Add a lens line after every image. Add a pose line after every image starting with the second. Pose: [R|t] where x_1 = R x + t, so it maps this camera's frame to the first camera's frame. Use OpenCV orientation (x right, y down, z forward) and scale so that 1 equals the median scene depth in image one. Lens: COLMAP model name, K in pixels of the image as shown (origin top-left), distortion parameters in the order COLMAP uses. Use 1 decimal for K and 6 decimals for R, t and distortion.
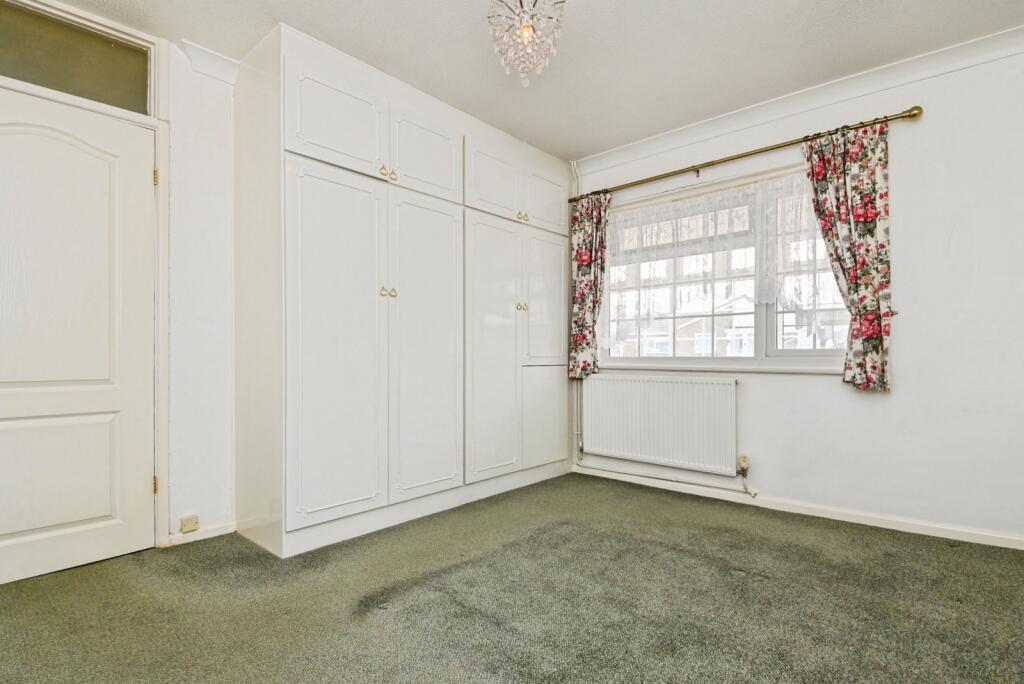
lens RADIAL K [[503.9, 0, 511.5], [0, 503.9, 356.4], [0, 0, 1]] dist [0.000754, -0.000406]
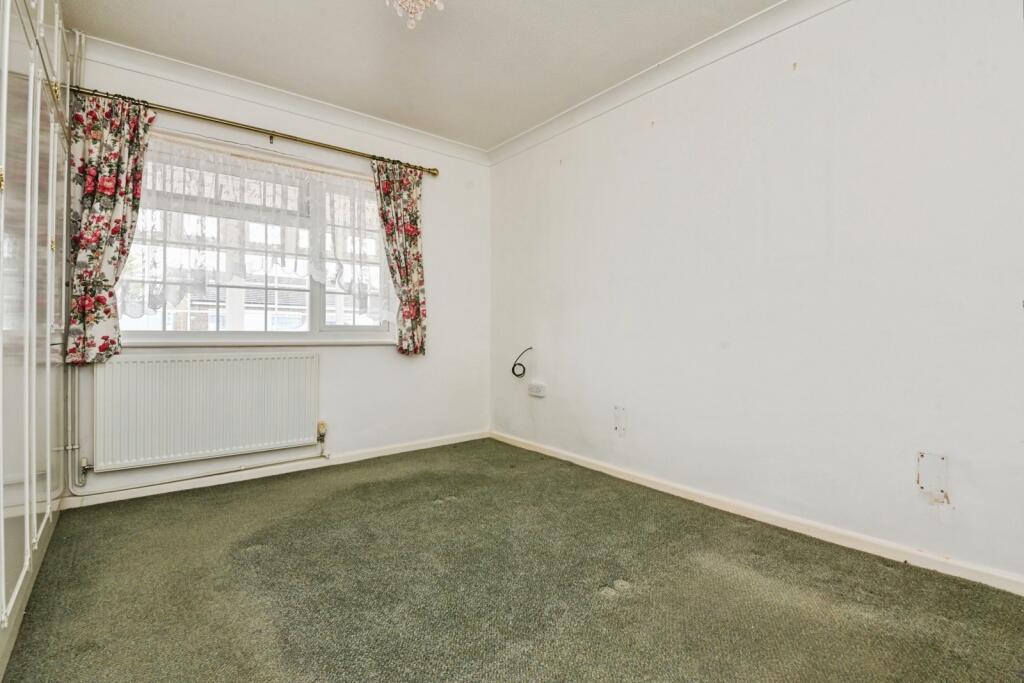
lens RADIAL K [[477.6, 0, 511.6], [0, 477.6, 332.4], [0, 0, 1]] dist [-0.001874, -0.000849]
pose [[0.161204, 0.002625, 0.986918, -0.407429], [-0.002641, 0.999994, -0.002229, 0.003614], [-0.986918, -0.002247, 0.161210, 0.362644]]
